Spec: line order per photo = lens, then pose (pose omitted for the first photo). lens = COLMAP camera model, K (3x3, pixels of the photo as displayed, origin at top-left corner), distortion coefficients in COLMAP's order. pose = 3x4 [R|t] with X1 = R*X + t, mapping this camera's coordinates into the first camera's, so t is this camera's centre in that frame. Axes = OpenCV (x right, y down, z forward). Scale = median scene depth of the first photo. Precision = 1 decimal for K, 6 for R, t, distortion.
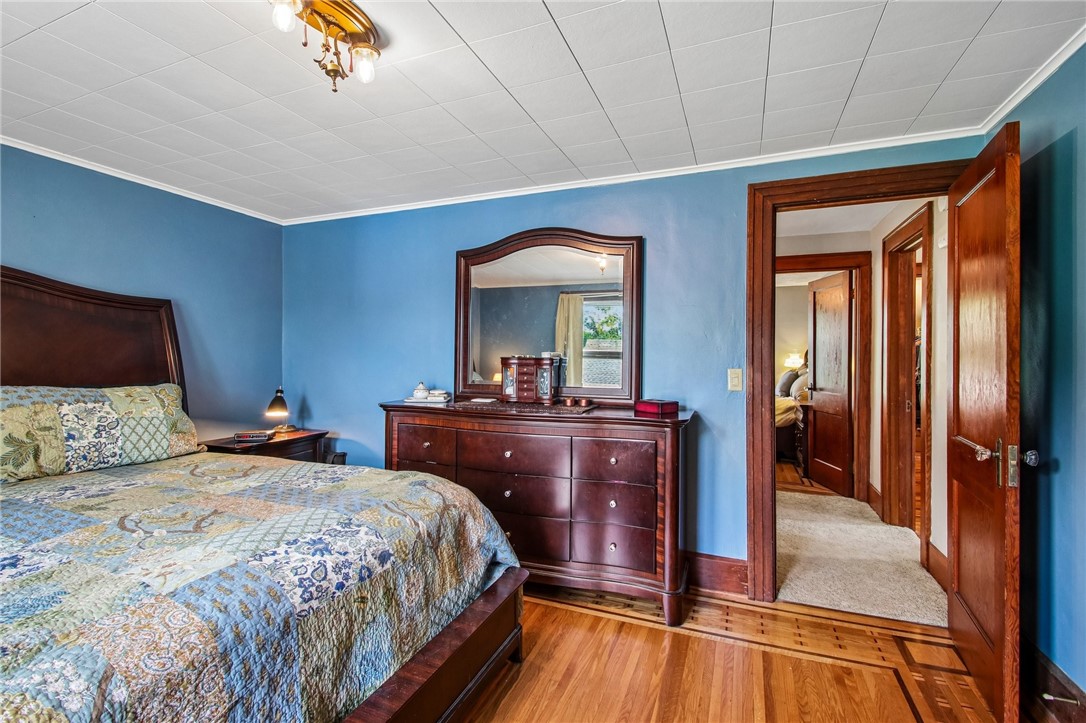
lens RADIAL K [[510.3, 0, 526.6], [0, 510.3, 356.2], [0, 0, 1]] dist [-0.001928, -0.001046]
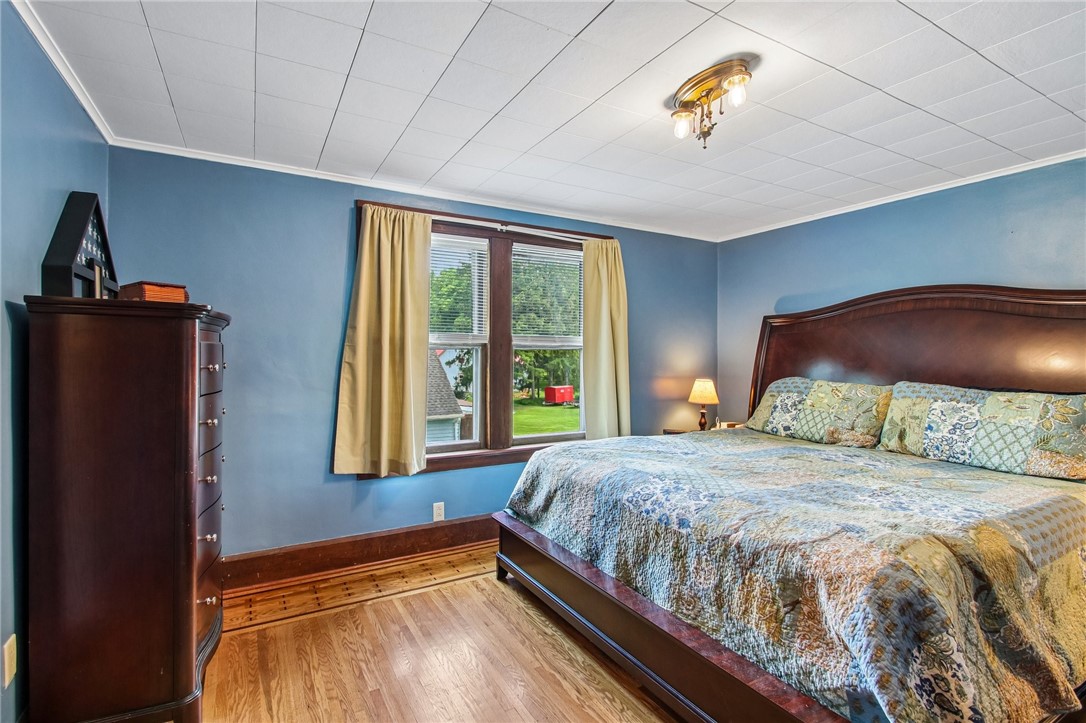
lens RADIAL K [[510.3, 0, 526.6], [0, 510.3, 356.2], [0, 0, 1]] dist [-0.001928, -0.001046]
pose [[-0.629026, -0.007109, -0.777352, 0.759702], [-0.005067, 0.999974, -0.005045, 0.001806], [0.777368, 0.000765, -0.629046, 1.230442]]
